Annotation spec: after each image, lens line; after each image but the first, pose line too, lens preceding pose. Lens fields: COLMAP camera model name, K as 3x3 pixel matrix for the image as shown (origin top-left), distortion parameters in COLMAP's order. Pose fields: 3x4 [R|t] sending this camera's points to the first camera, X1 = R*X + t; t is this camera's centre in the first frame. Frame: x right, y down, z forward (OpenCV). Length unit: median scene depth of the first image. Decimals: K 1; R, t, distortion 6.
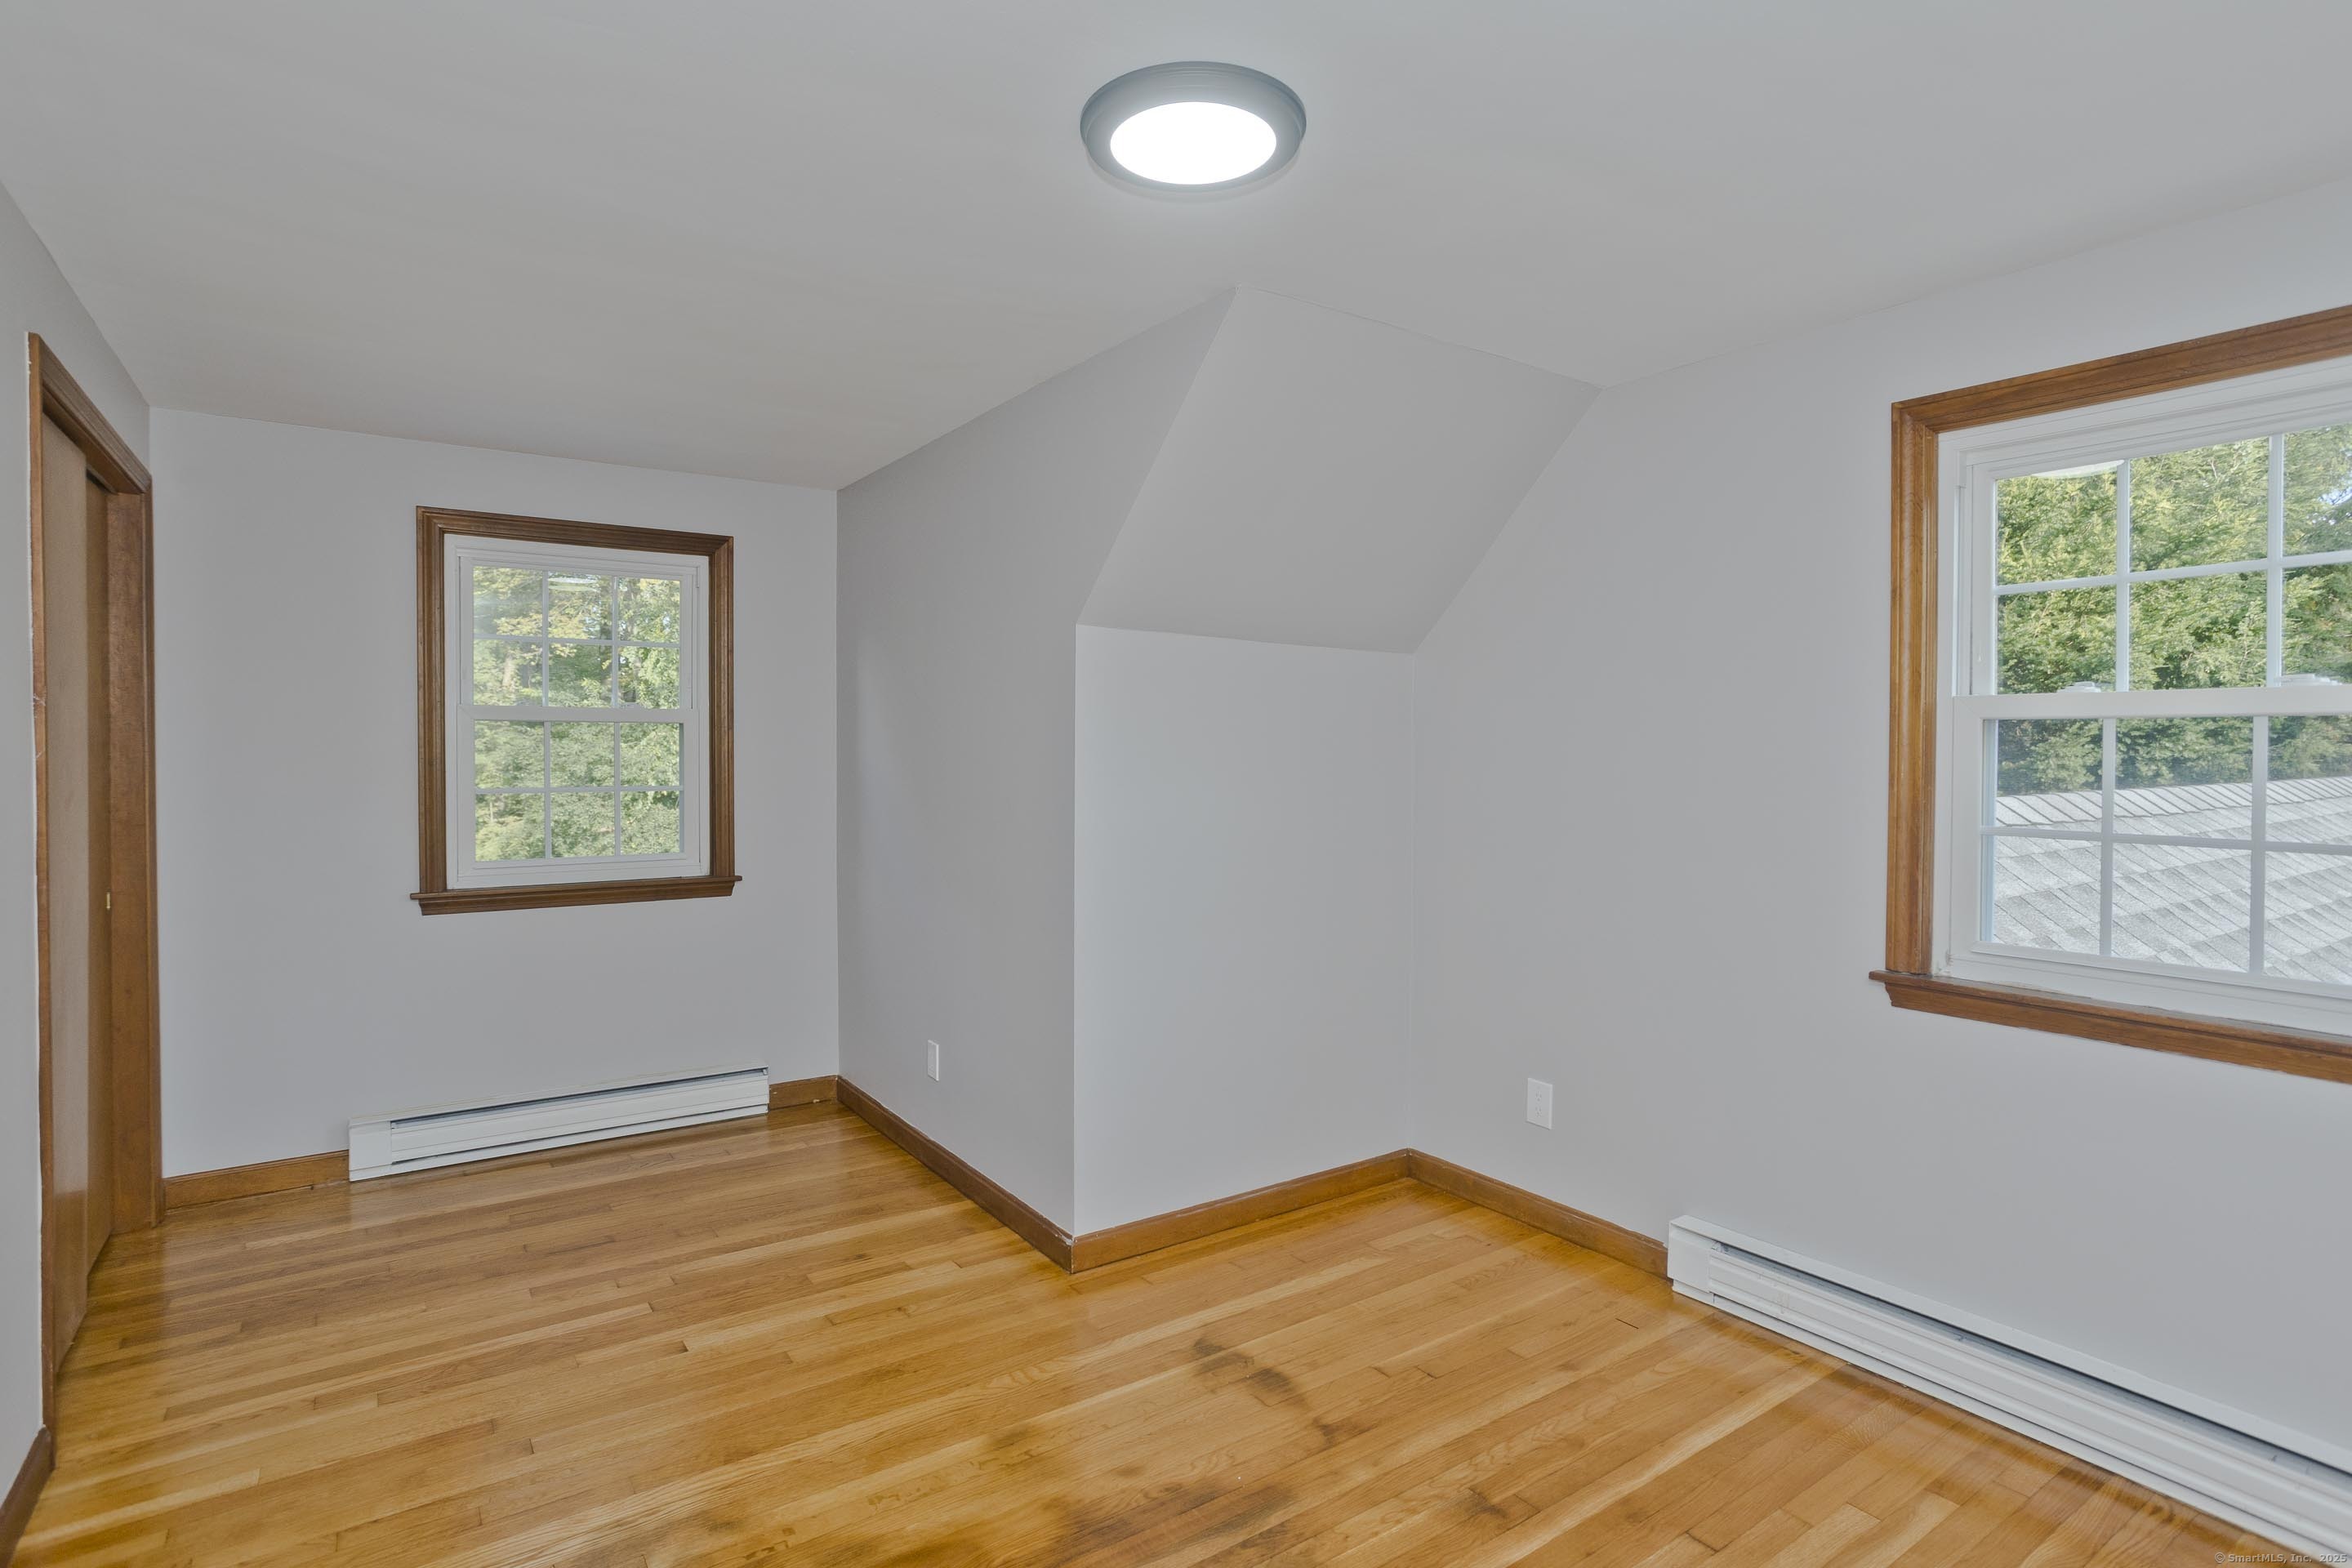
lens RADIAL K [[1156.0, 0, 1172.0], [0, 1156.0, 761.0], [0, 0, 1]] dist [-0.052809, 0.034173]
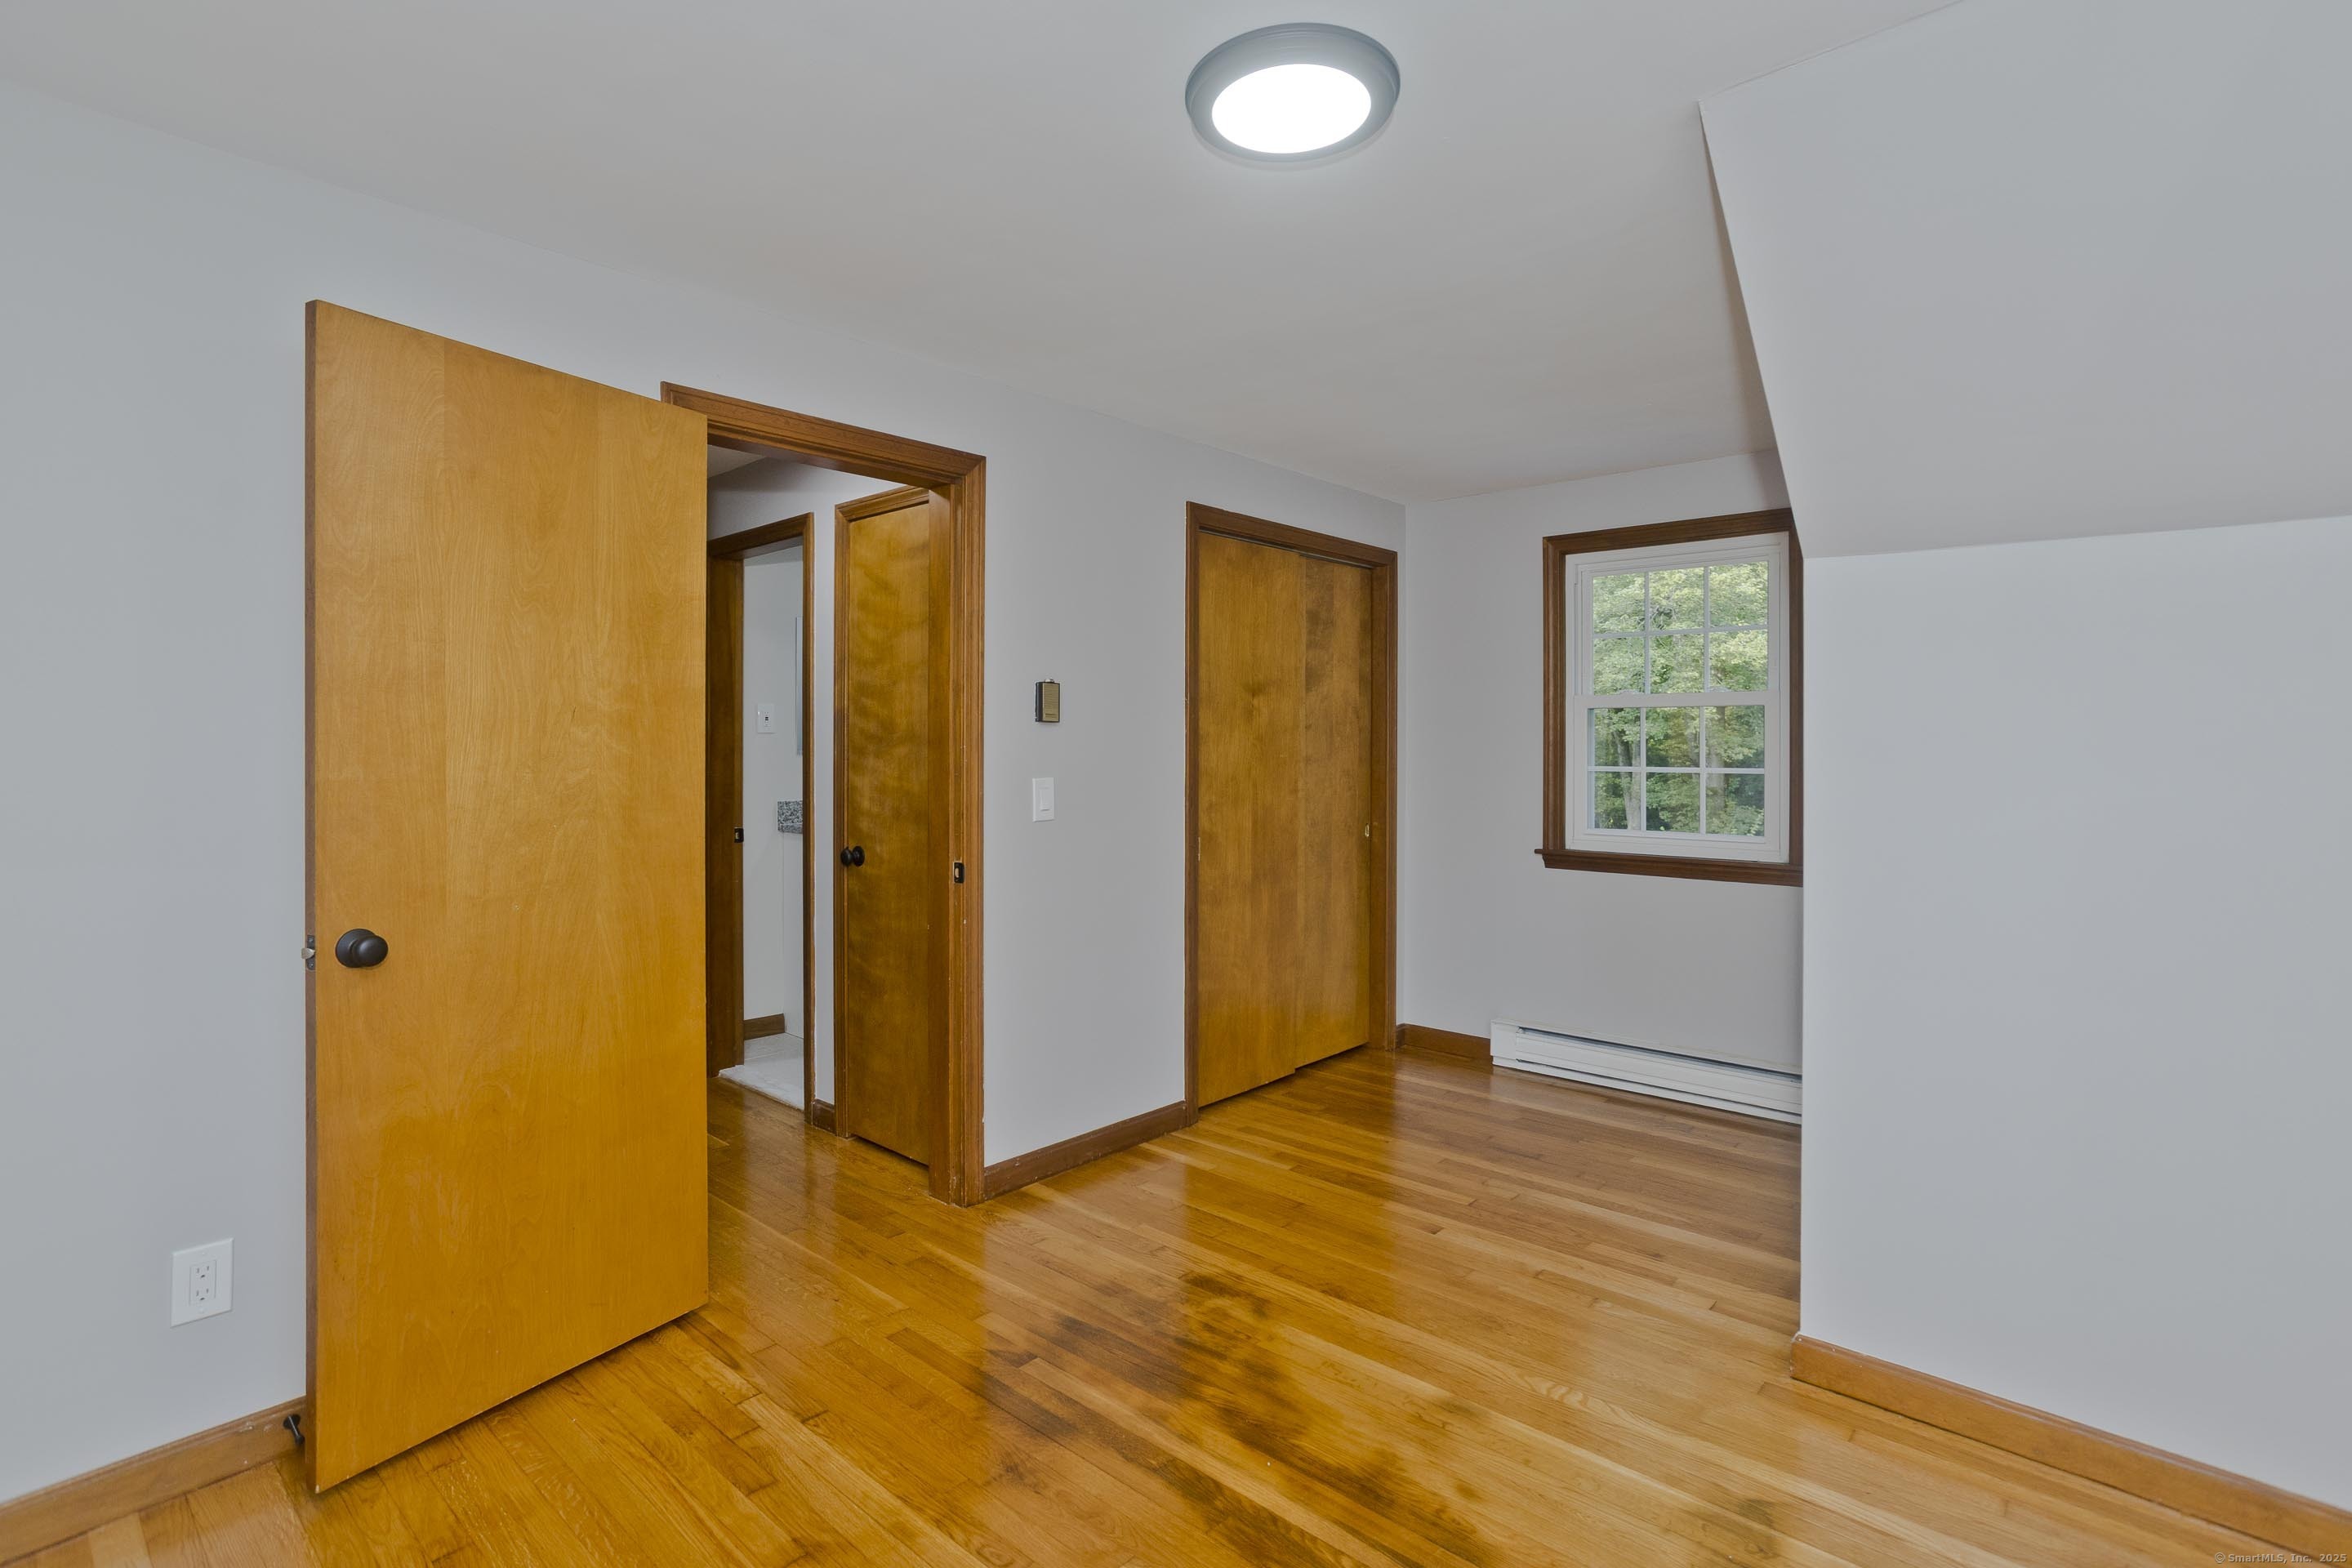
lens RADIAL K [[1156.0, 0, 1172.0], [0, 1156.0, 761.0], [0, 0, 1]] dist [-0.052809, 0.034173]
pose [[0.239940, 0.012588, -0.970706, 0.556623], [-0.017849, 0.999804, 0.008553, 0.020392], [0.970624, 0.015274, 0.240118, 0.379094]]
